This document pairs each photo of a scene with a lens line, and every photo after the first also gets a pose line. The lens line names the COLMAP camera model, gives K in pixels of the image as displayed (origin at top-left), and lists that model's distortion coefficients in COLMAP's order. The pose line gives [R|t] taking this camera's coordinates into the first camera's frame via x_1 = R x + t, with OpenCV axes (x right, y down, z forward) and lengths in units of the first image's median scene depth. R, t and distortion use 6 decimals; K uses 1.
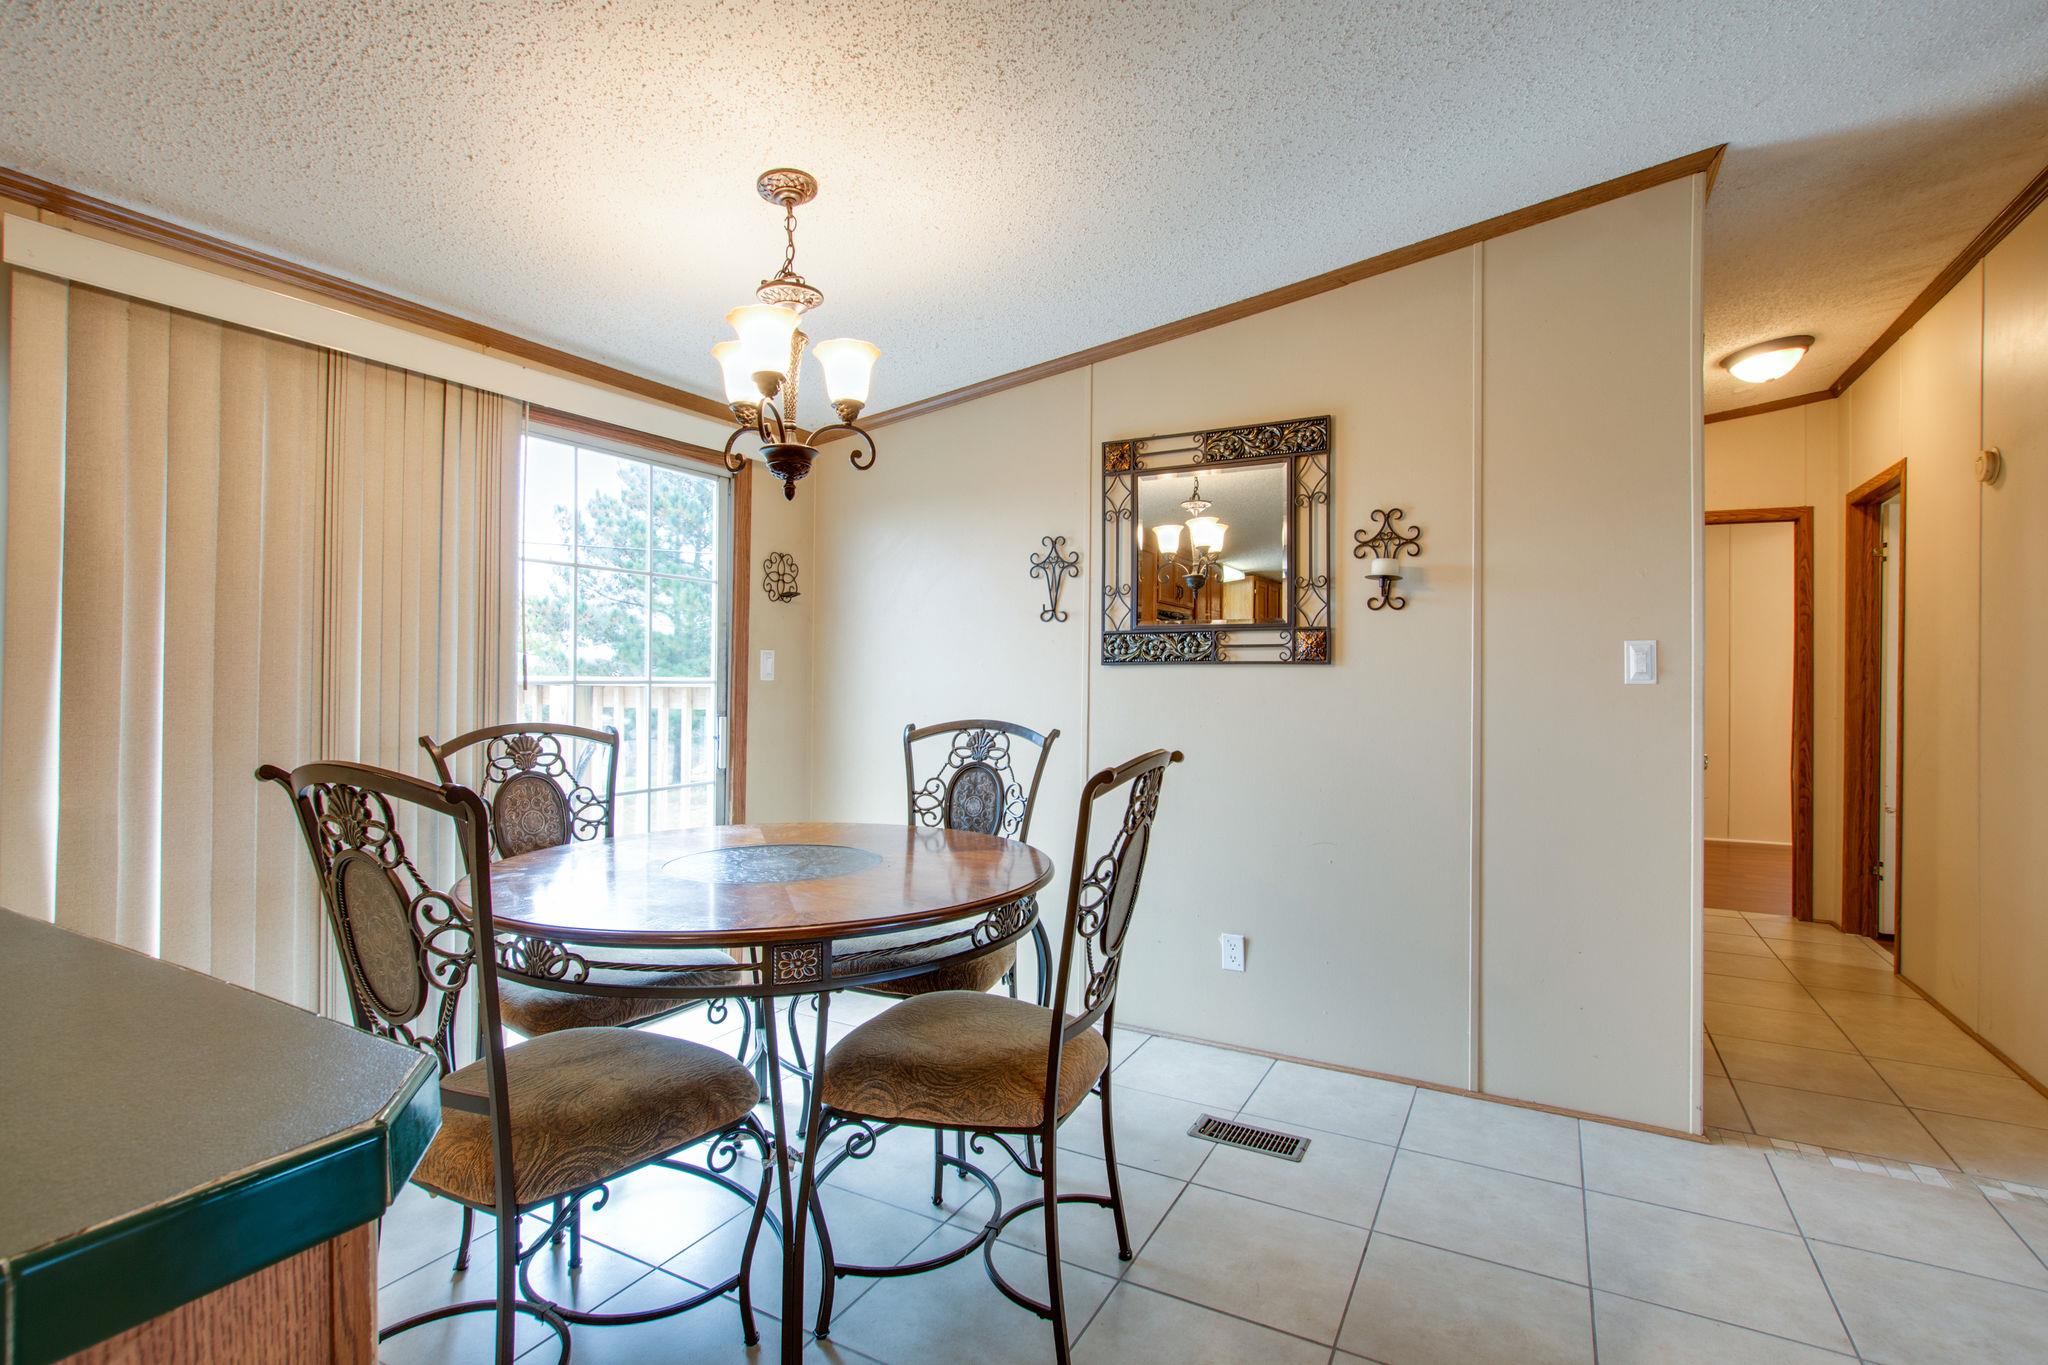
lens RADIAL K [[955.8, 0, 1030.1], [0, 955.8, 675.8], [0, 0, 1]] dist [-0.012032, 0.000138]
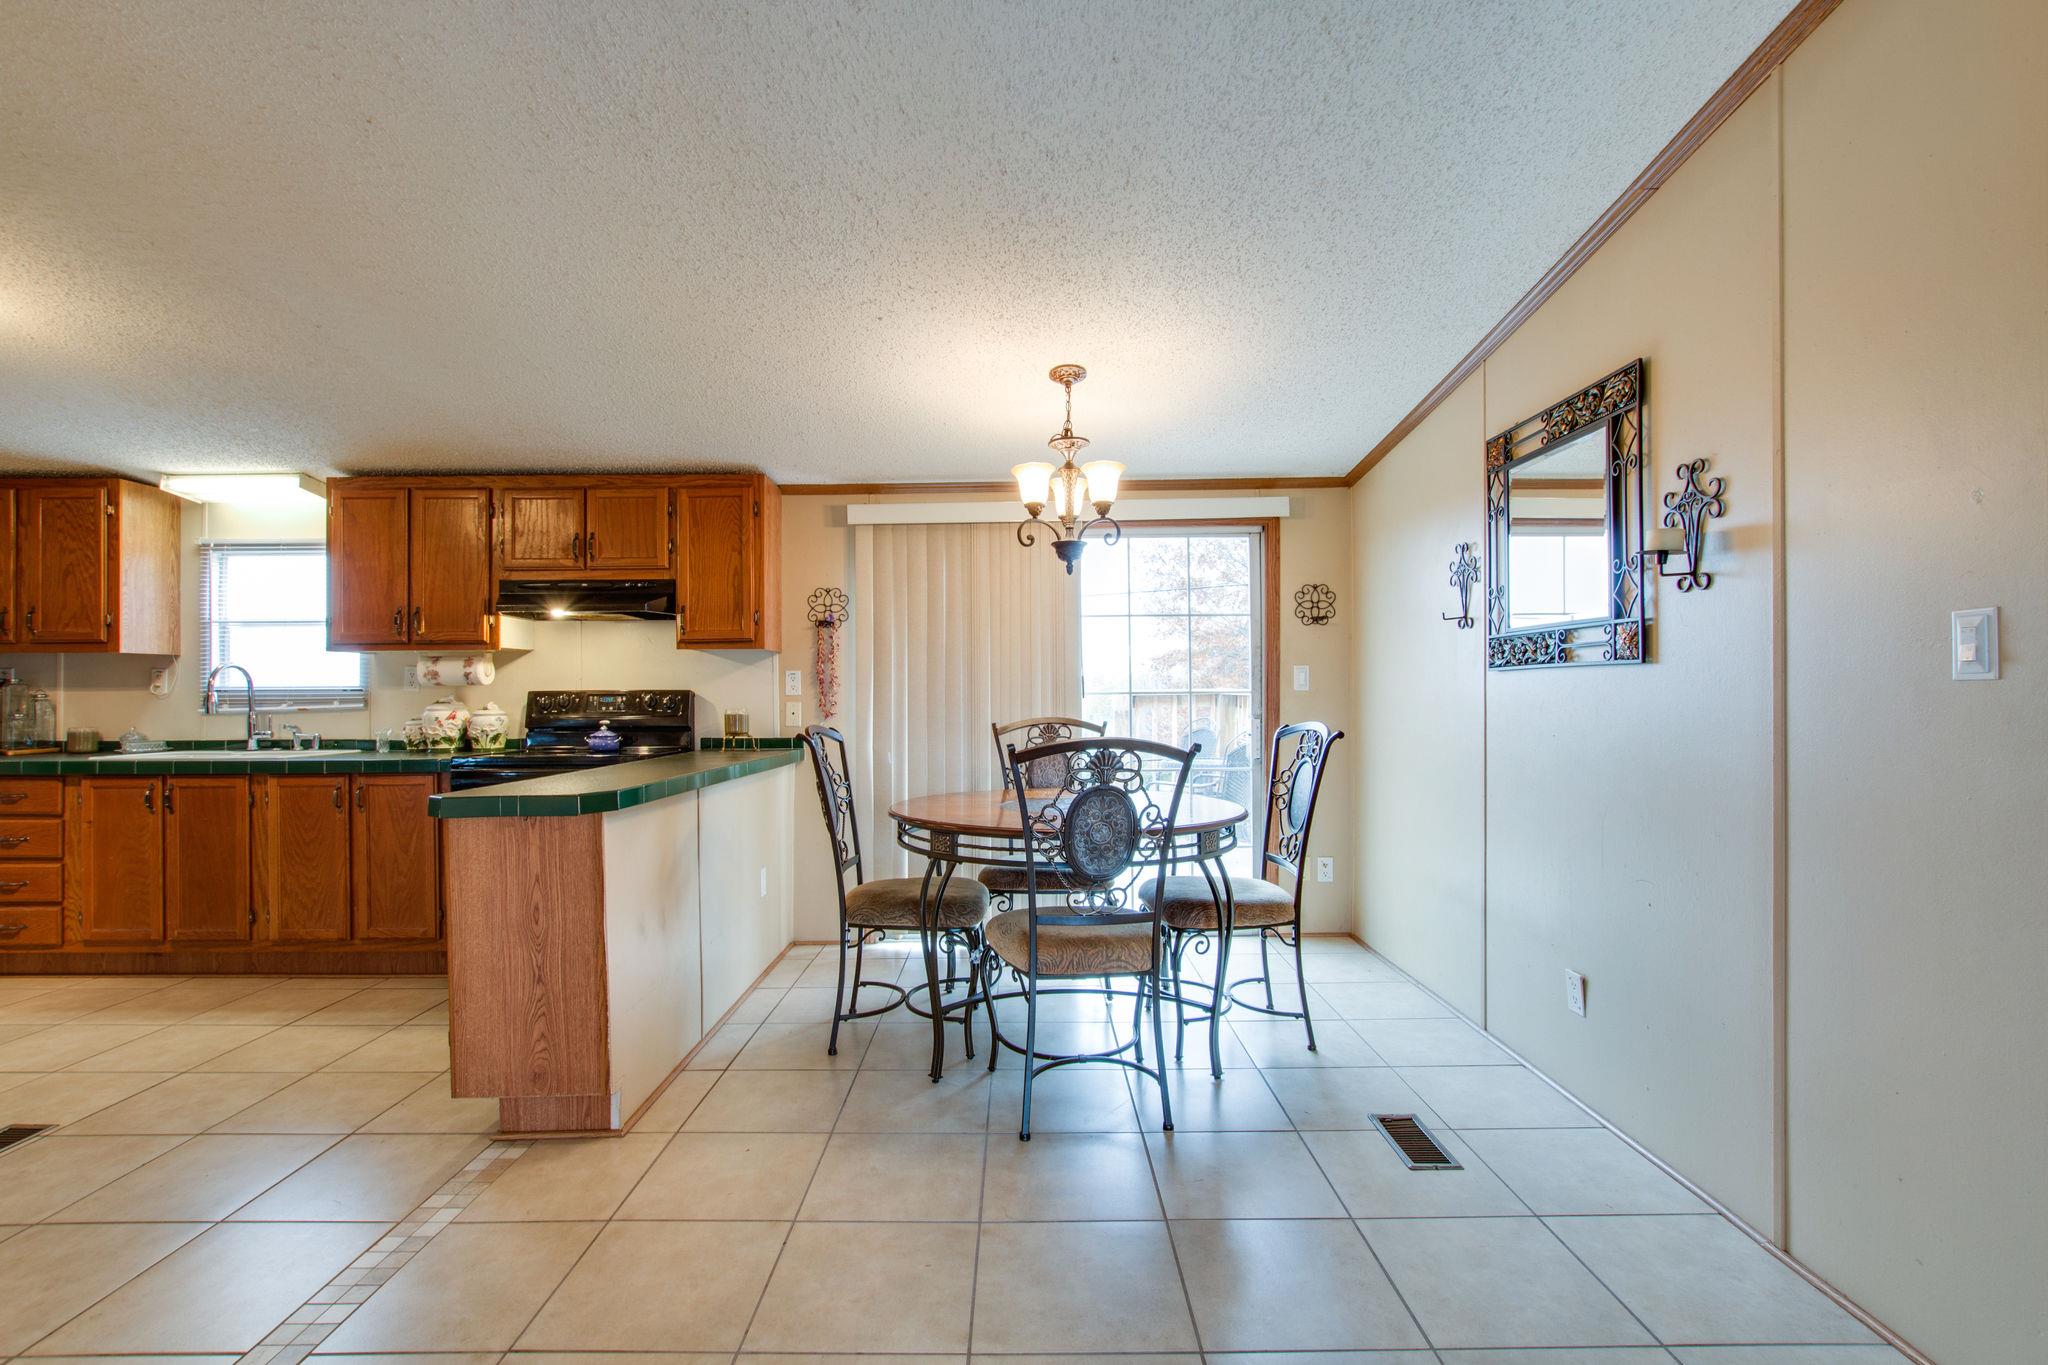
lens RADIAL K [[934.0, 0, 1018.8], [0, 934.0, 686.7], [0, 0, 1]] dist [-0.014925, 0.004882]
pose [[0.467490, -0.015725, -0.883859, 0.755039], [0.014568, 0.999843, -0.010083, 0.008892], [0.883878, -0.008162, 0.467645, 0.150760]]
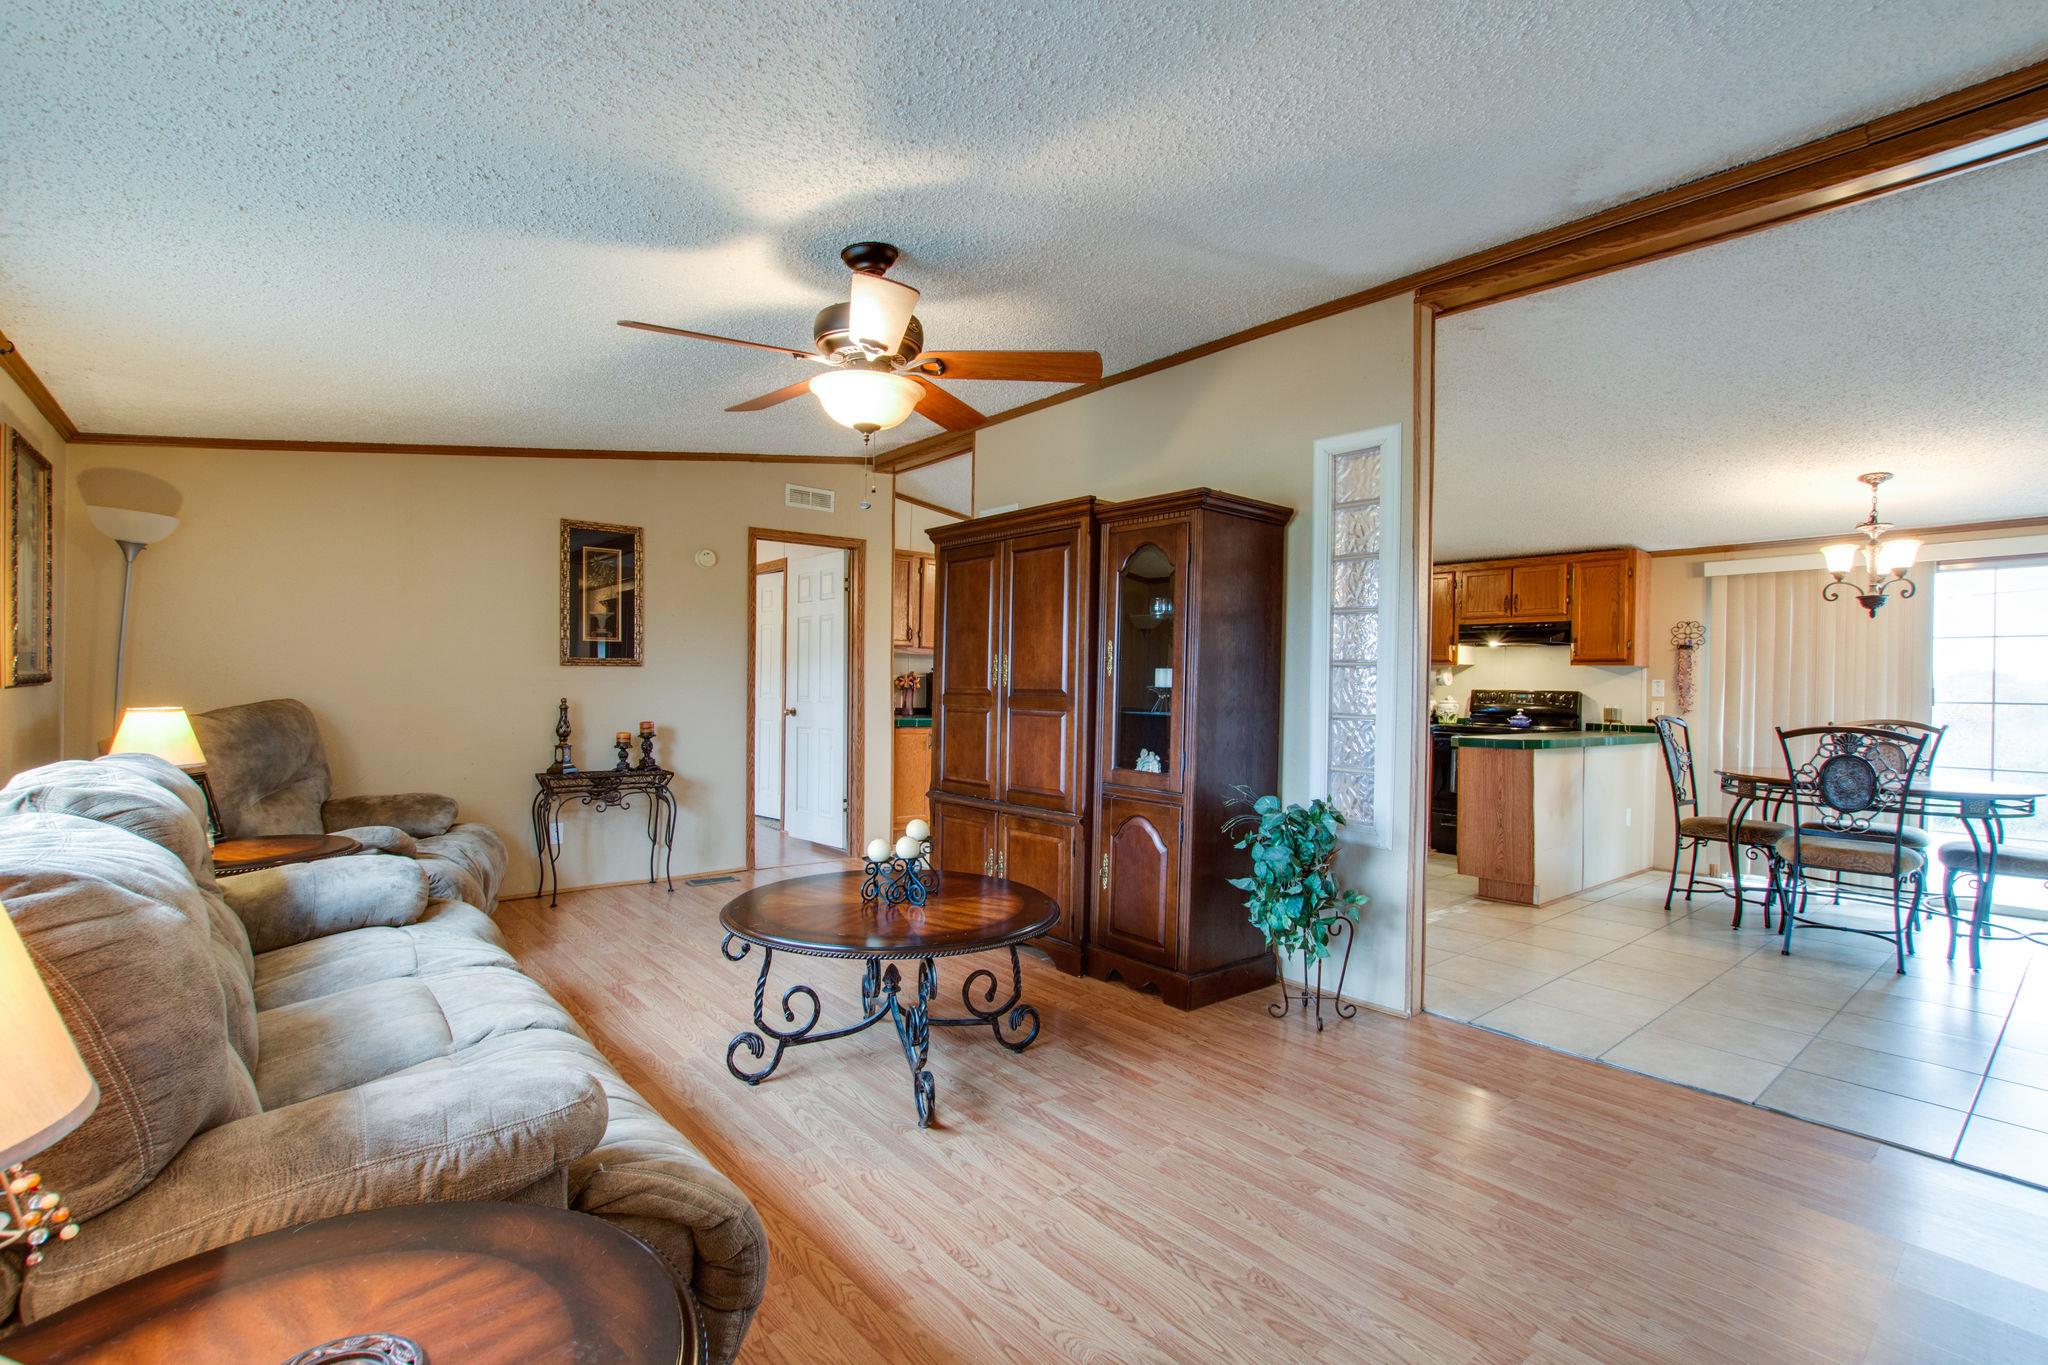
lens RADIAL K [[934.0, 0, 1018.8], [0, 934.0, 686.7], [0, 0, 1]] dist [-0.014925, 0.004882]
pose [[-0.378086, -0.010794, -0.925708, 1.798458], [-0.016702, 0.999849, -0.004837, 0.014240], [0.925620, 0.013632, -0.378209, -0.022871]]
